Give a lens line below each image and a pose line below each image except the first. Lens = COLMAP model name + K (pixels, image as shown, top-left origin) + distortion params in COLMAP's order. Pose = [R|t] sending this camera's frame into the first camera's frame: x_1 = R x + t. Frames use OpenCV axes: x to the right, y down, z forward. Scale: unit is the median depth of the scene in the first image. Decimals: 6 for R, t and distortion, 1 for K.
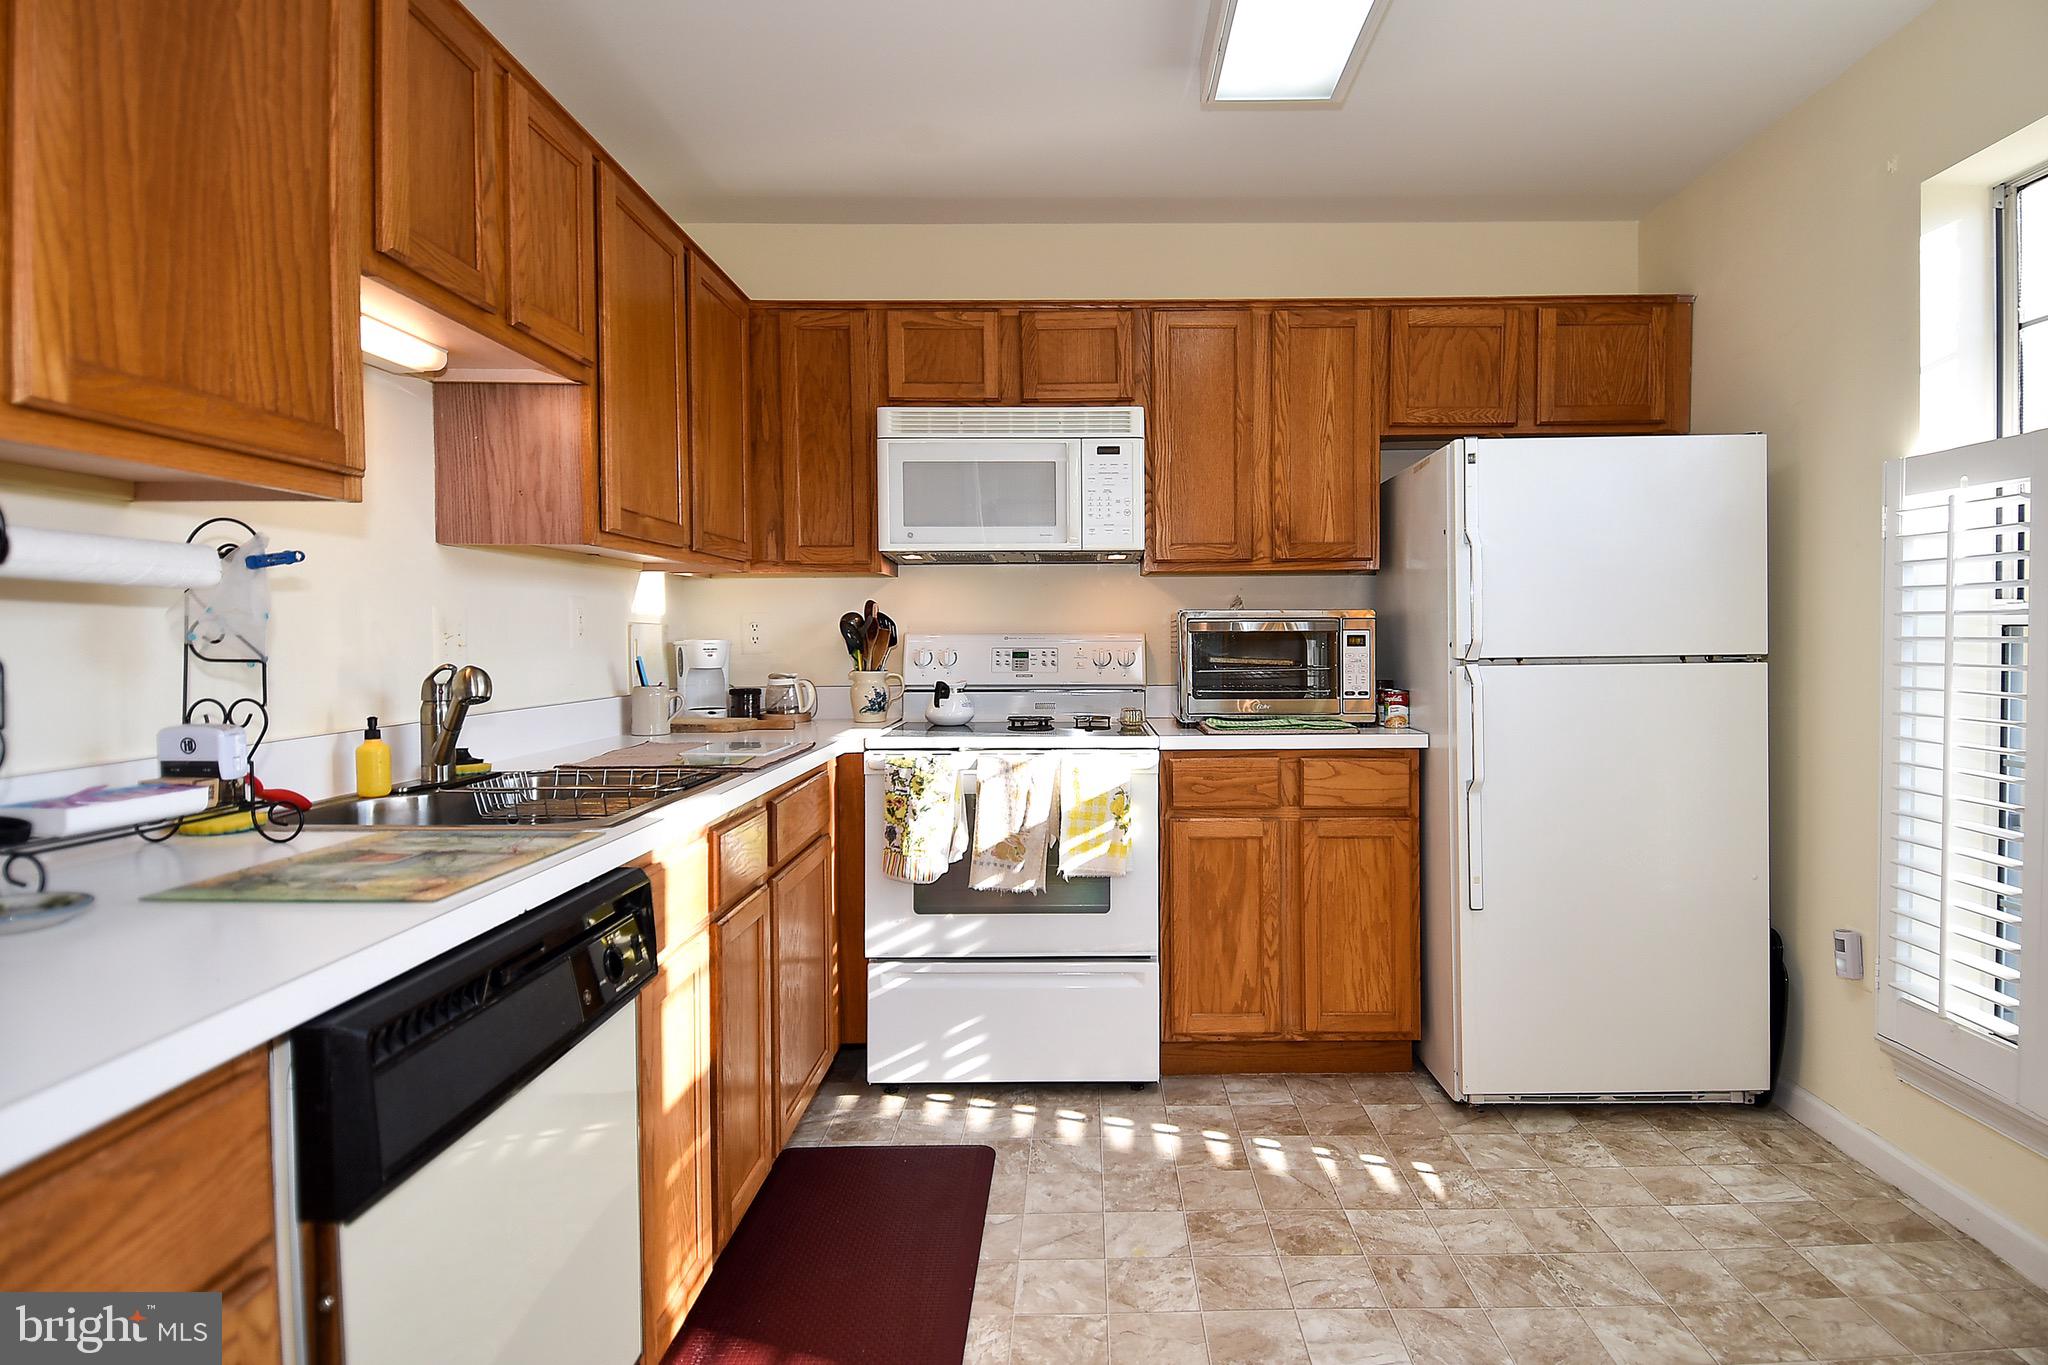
lens RADIAL K [[1083.3, 0, 1139.6], [0, 1083.3, 654.2], [0, 0, 1]] dist [0.066183, -0.062006]
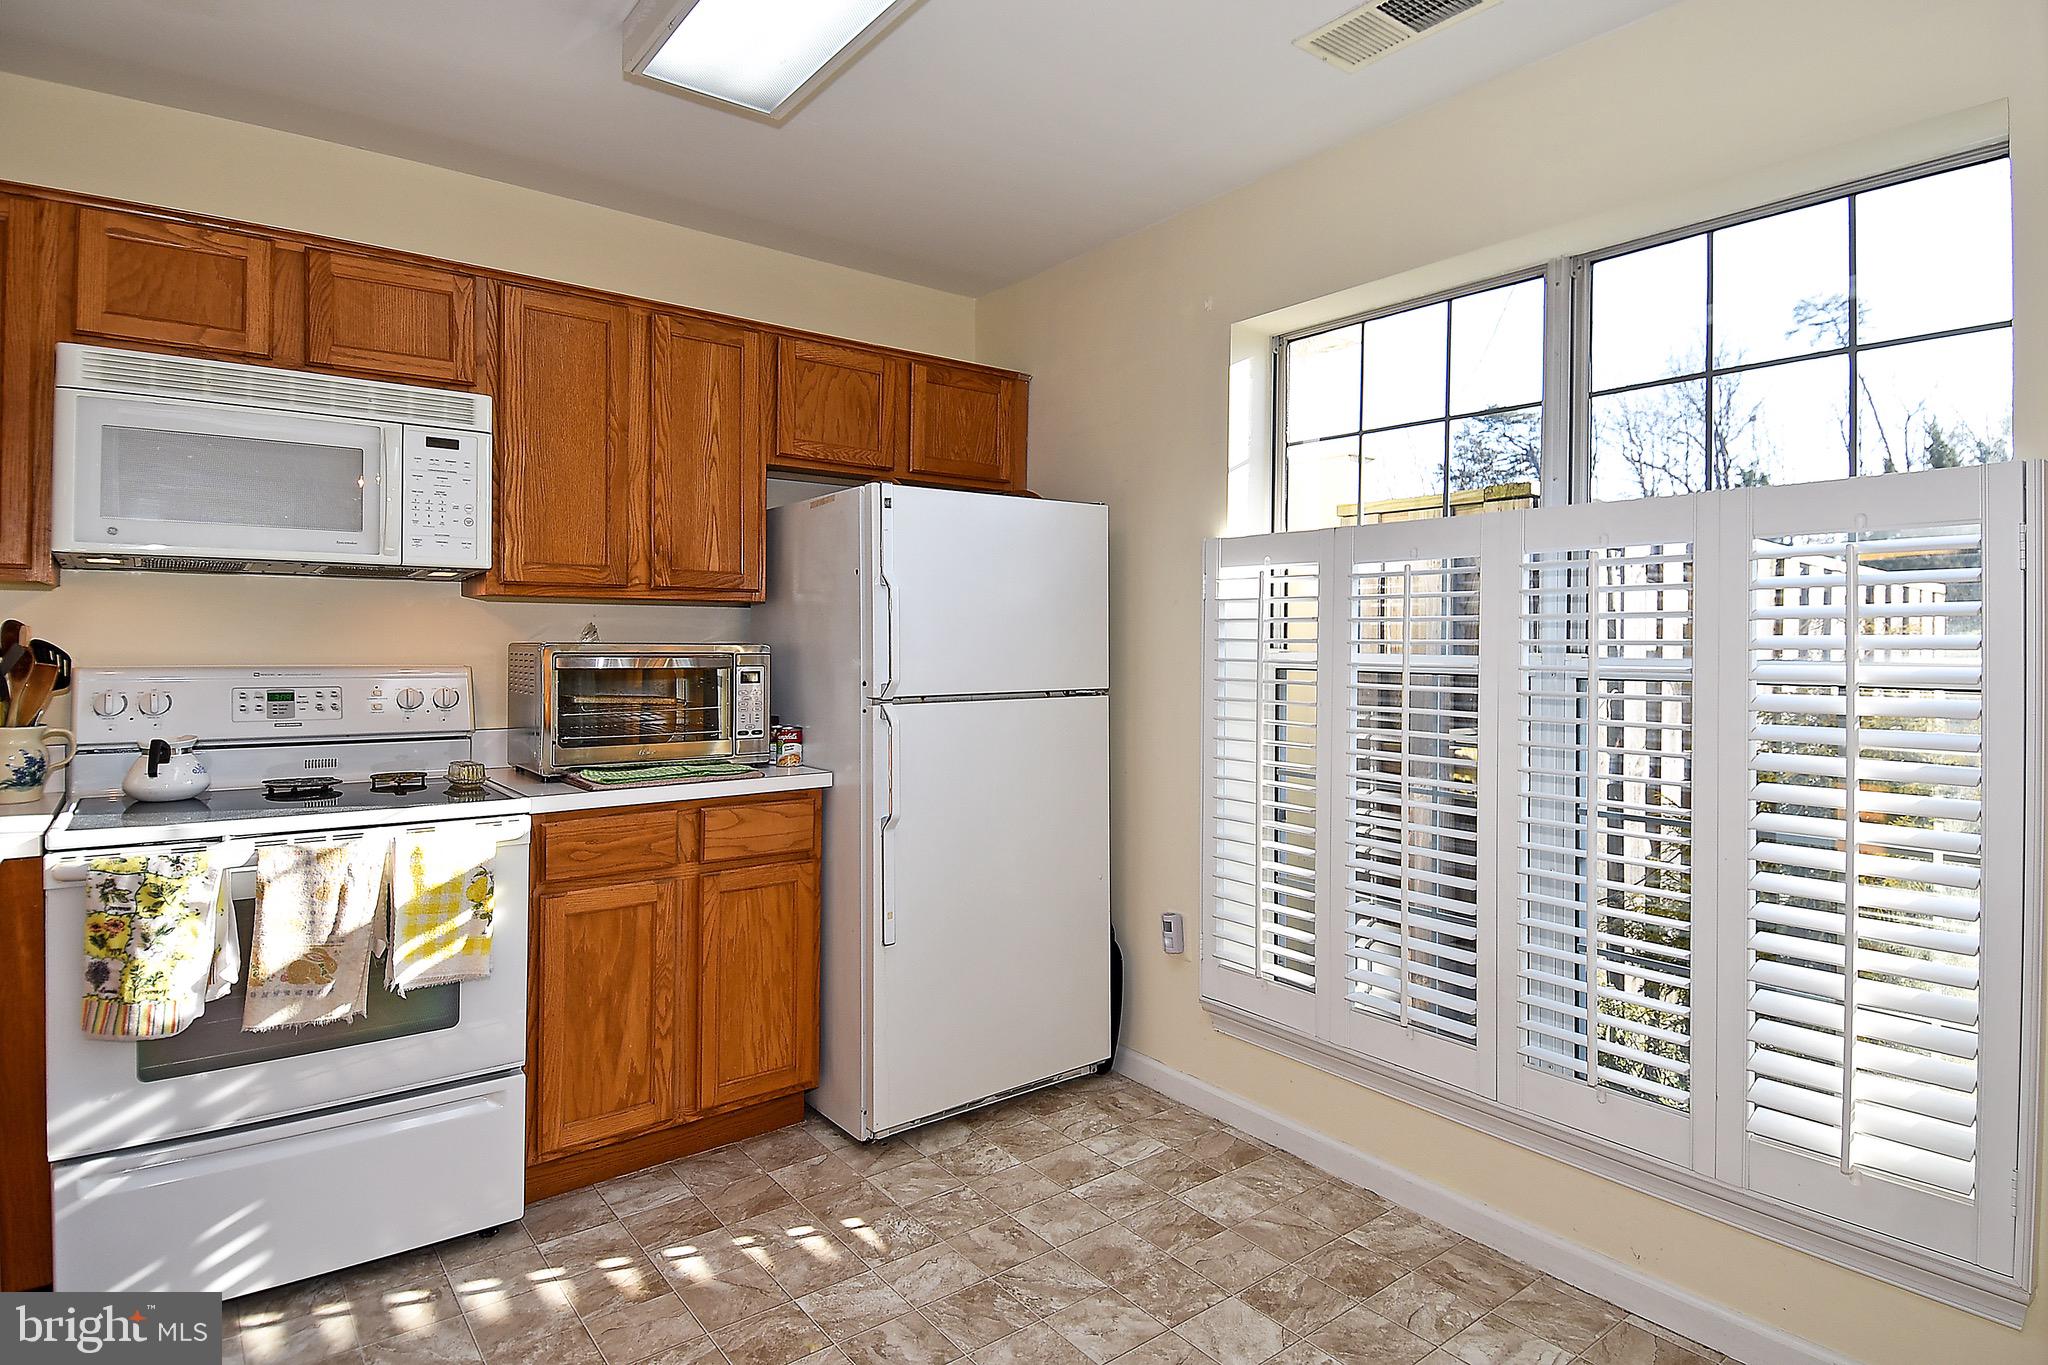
lens RADIAL K [[1050.8, 0, 1075.8], [0, 1050.8, 641.9], [0, 0, 1]] dist [0.061130, -0.046517]
pose [[0.803209, 0.011227, 0.595592, -0.131587], [0.000497, 0.999809, -0.019517, -0.027087], [-0.595698, 0.015972, 0.803050, 0.093777]]
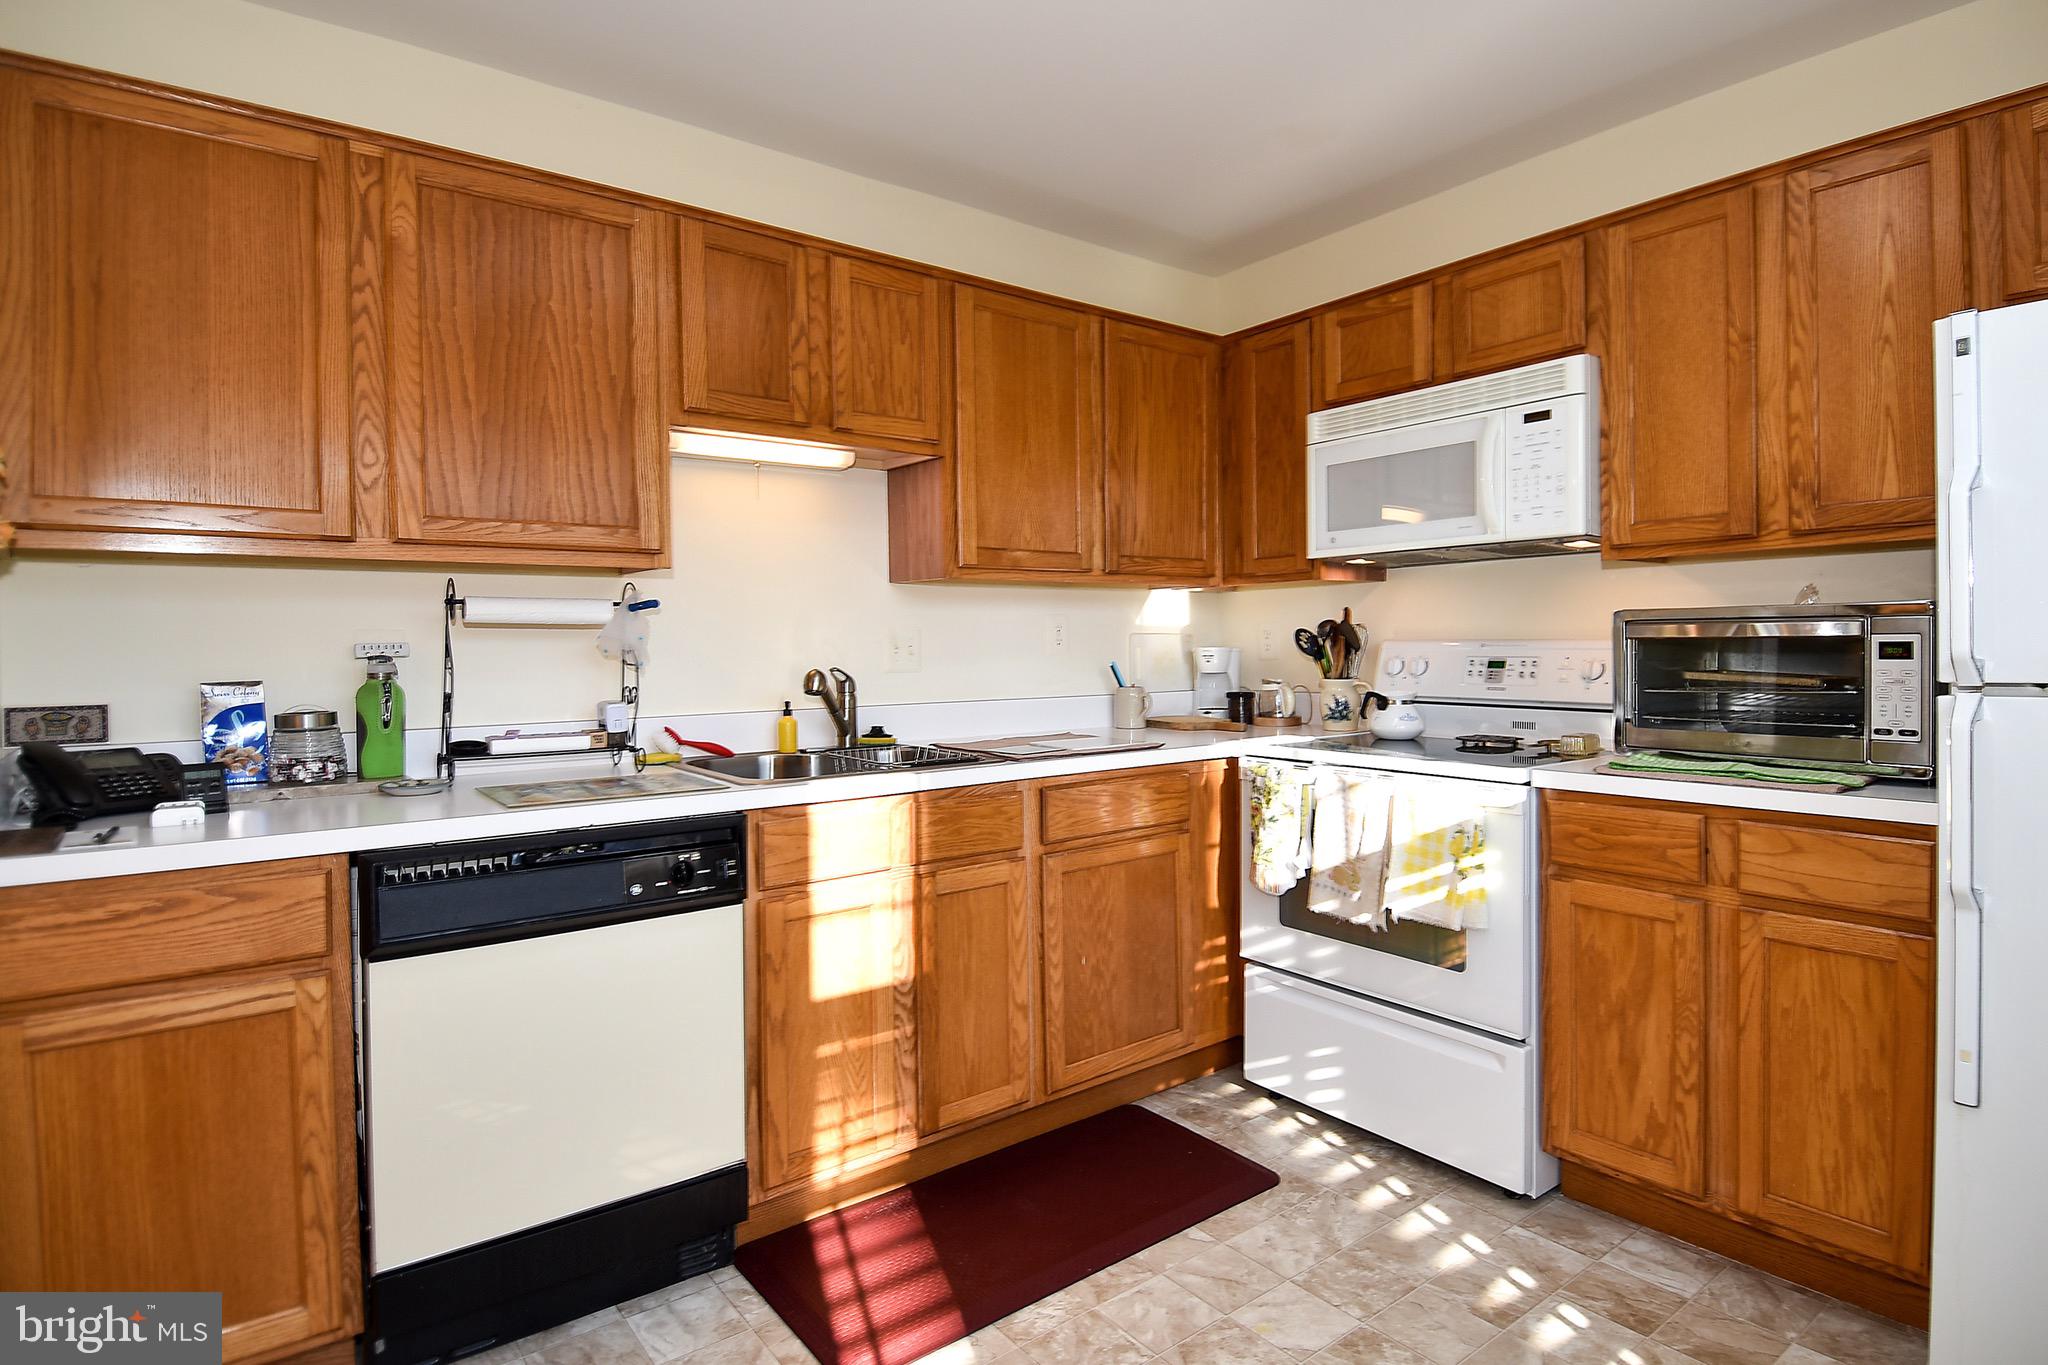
lens RADIAL K [[1084.1, 0, 1063.4], [0, 1084.1, 658.2], [0, 0, 1]] dist [0.060998, -0.060598]
pose [[0.610309, 0.009656, -0.792104, 0.443947], [-0.006222, 0.999953, 0.007396, -0.010263], [0.792139, 0.000415, 0.610341, 0.229391]]
